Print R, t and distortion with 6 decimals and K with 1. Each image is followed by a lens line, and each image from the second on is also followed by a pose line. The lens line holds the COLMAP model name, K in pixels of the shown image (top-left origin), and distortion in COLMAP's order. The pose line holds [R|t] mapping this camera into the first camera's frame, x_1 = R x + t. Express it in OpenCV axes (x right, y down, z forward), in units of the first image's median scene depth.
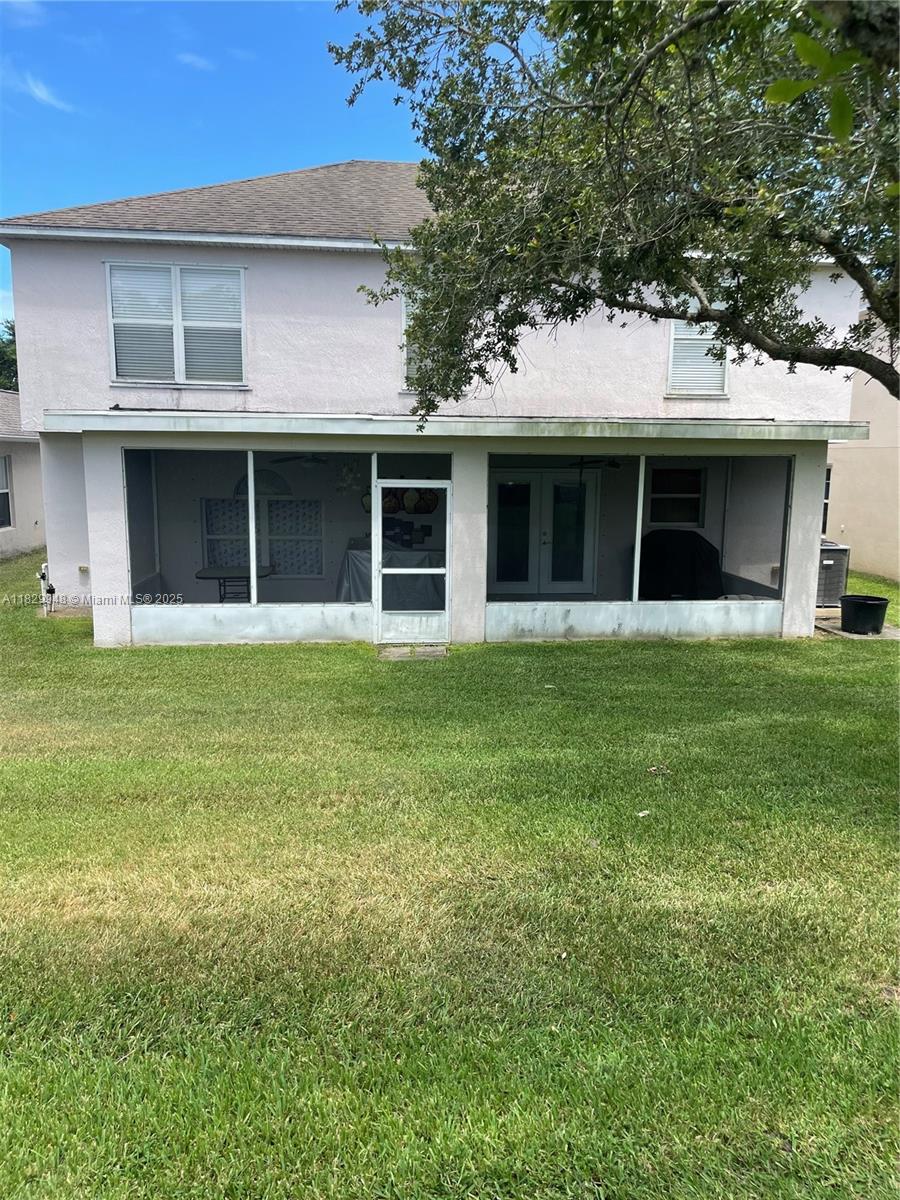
lens RADIAL K [[912.3, 0, 459.6], [0, 912.3, 605.7], [0, 0, 1]] dist [0.120169, -0.171318]
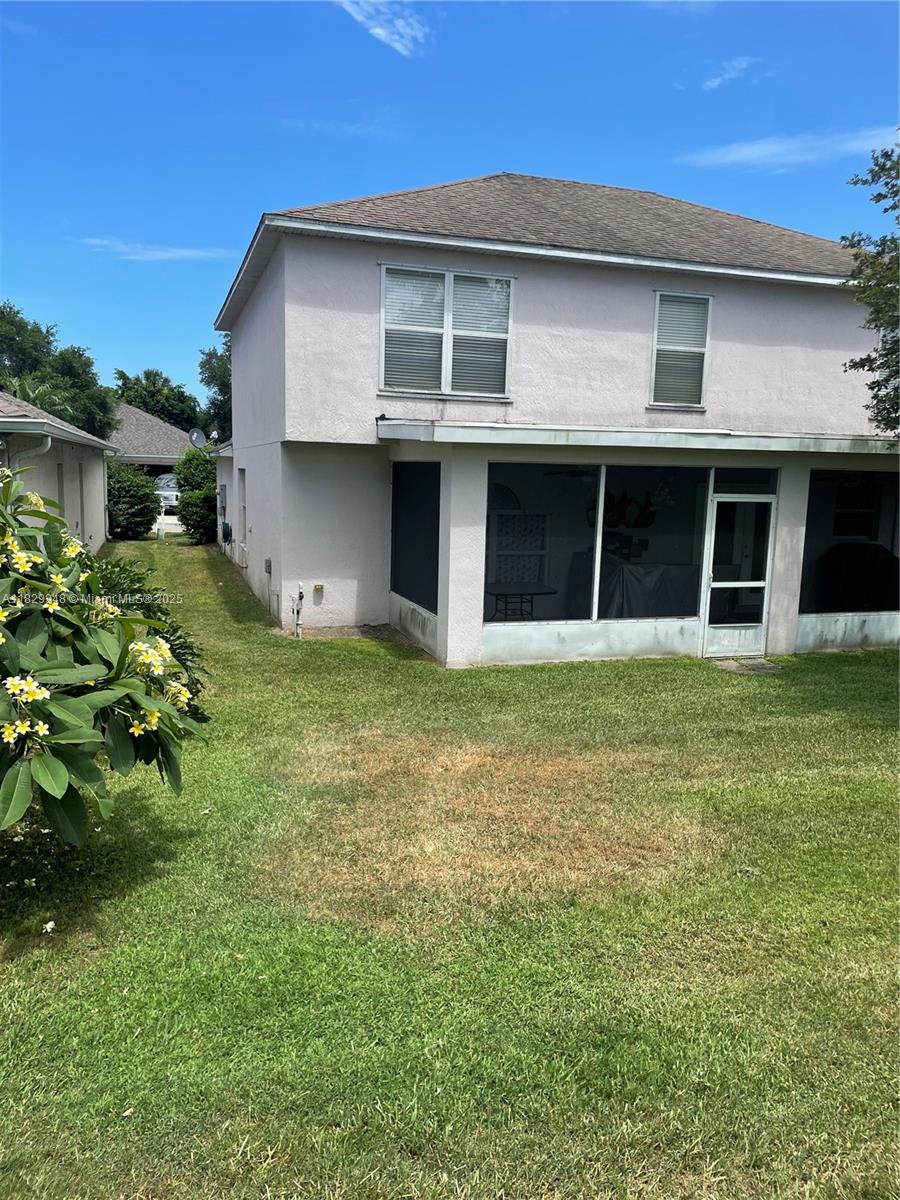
lens RADIAL K [[912.3, 0, 459.6], [0, 912.3, 605.7], [0, 0, 1]] dist [0.120169, -0.171318]
pose [[0.976053, -0.017166, 0.216855, -0.557810], [0.020232, 0.999724, -0.011928, -0.008588], [-0.216590, 0.016030, 0.976131, 0.072800]]
